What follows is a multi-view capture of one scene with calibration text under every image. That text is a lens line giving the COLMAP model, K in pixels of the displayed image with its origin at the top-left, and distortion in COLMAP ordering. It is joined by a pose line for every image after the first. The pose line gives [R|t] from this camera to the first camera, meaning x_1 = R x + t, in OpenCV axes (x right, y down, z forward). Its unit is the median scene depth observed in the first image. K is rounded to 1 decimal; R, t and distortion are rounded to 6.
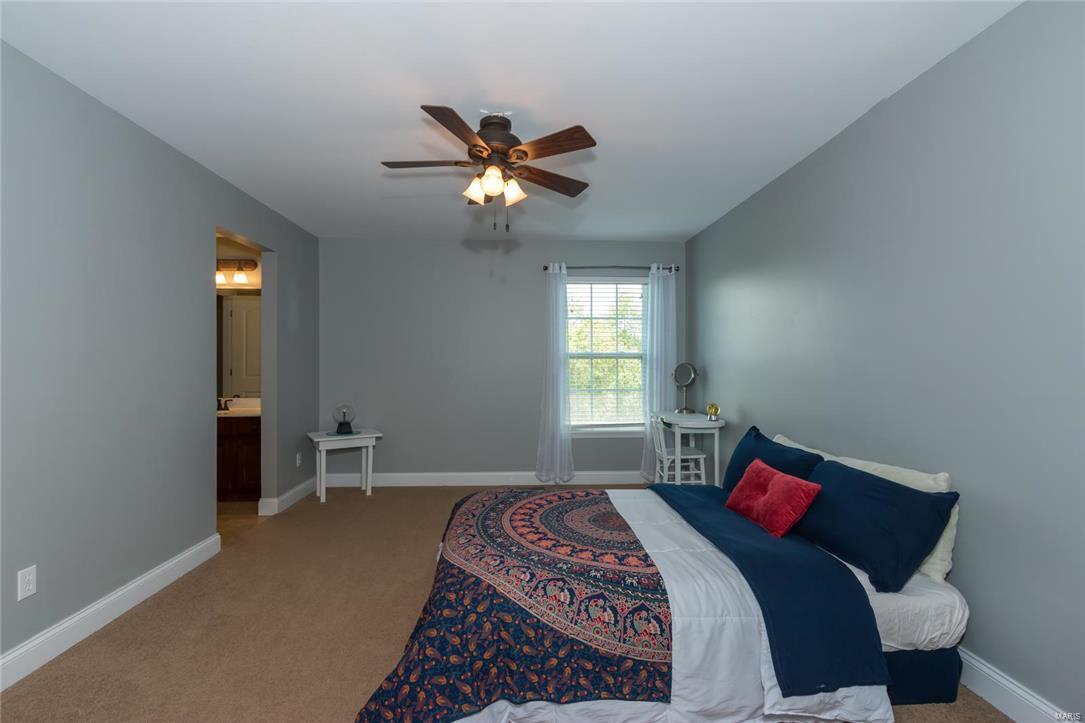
lens RADIAL K [[490.4, 0, 539.1], [0, 490.4, 359.6], [0, 0, 1]] dist [0.008036, -0.002326]
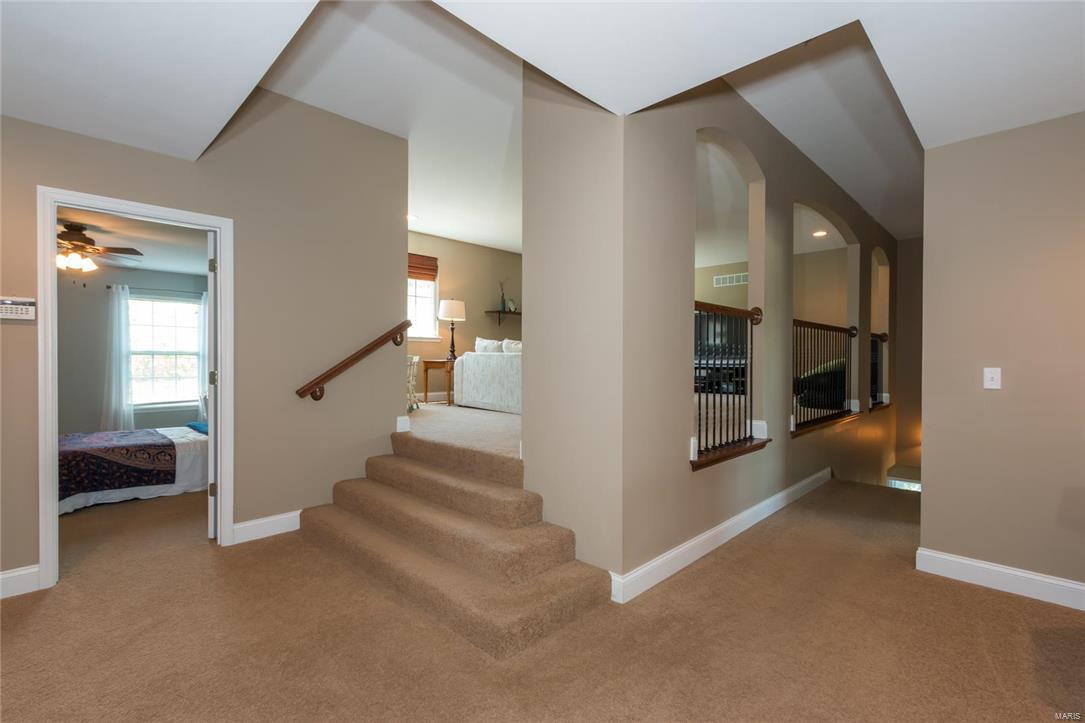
lens RADIAL K [[490.4, 0, 535.4], [0, 490.4, 361.4], [0, 0, 1]] dist [0.008036, -0.002326]
pose [[0.740292, 0.000215, 0.672285, -0.057813], [-0.007752, 0.999936, 0.008217, -0.007692], [-0.672240, -0.011295, 0.740247, -1.581831]]
